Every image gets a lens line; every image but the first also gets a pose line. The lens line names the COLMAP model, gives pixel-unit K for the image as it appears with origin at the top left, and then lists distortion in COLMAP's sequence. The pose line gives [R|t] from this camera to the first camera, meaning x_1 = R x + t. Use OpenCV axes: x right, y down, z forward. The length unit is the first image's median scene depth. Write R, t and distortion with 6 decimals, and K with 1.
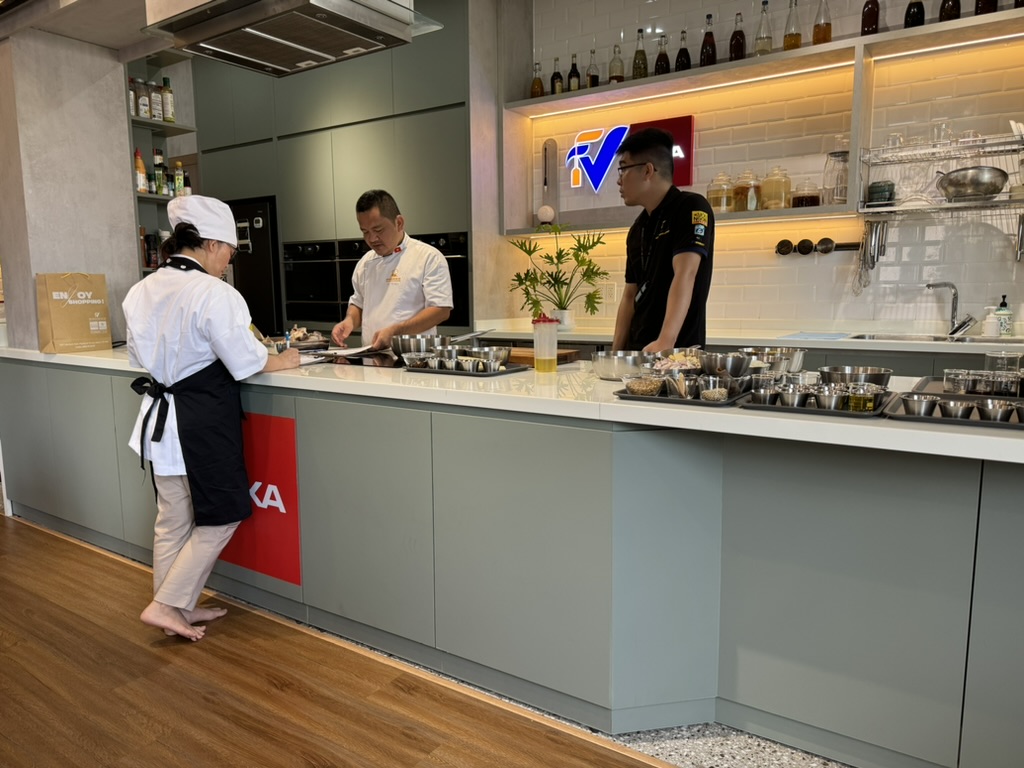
lens RADIAL K [[714.6, 0, 512.6], [0, 714.6, 384.5], [0, 0, 1]] dist [-0.008132, -0.004920]
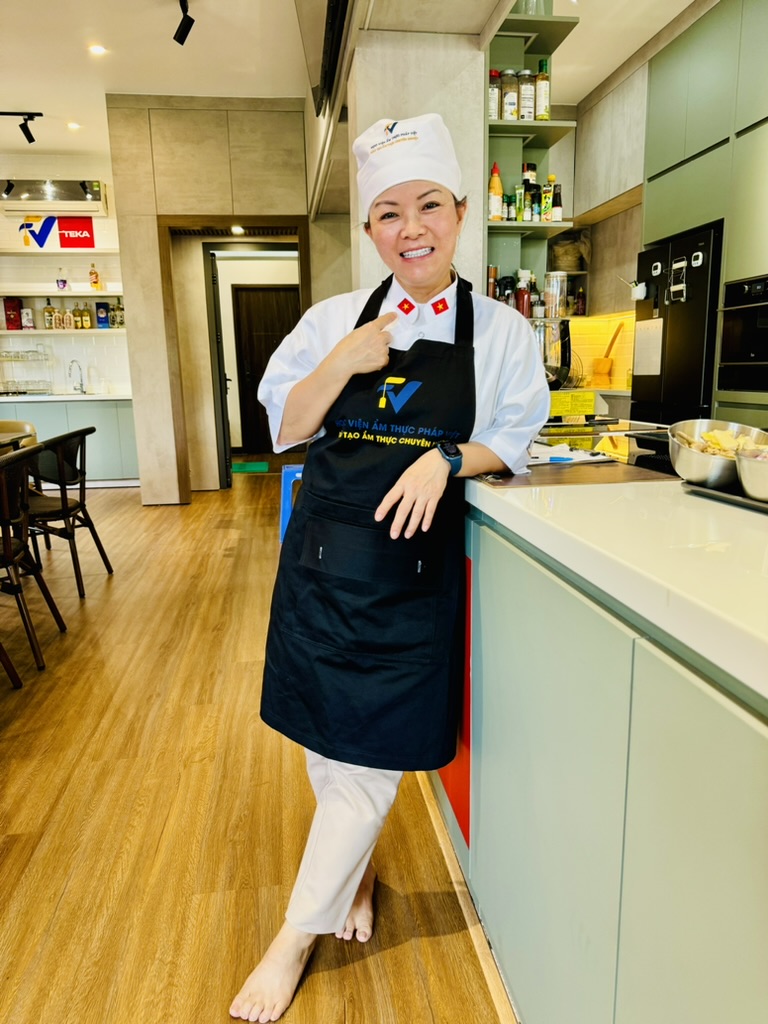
lens RADIAL K [[714.6, 0, 383.2], [0, 714.6, 520.8], [0, 0, 1]] dist [-0.008132, -0.004920]
pose [[0.668543, 0.144216, -0.729556, 0.021490], [-0.079565, 0.989256, 0.122642, -0.027770], [0.739405, -0.023944, 0.672835, 0.371426]]
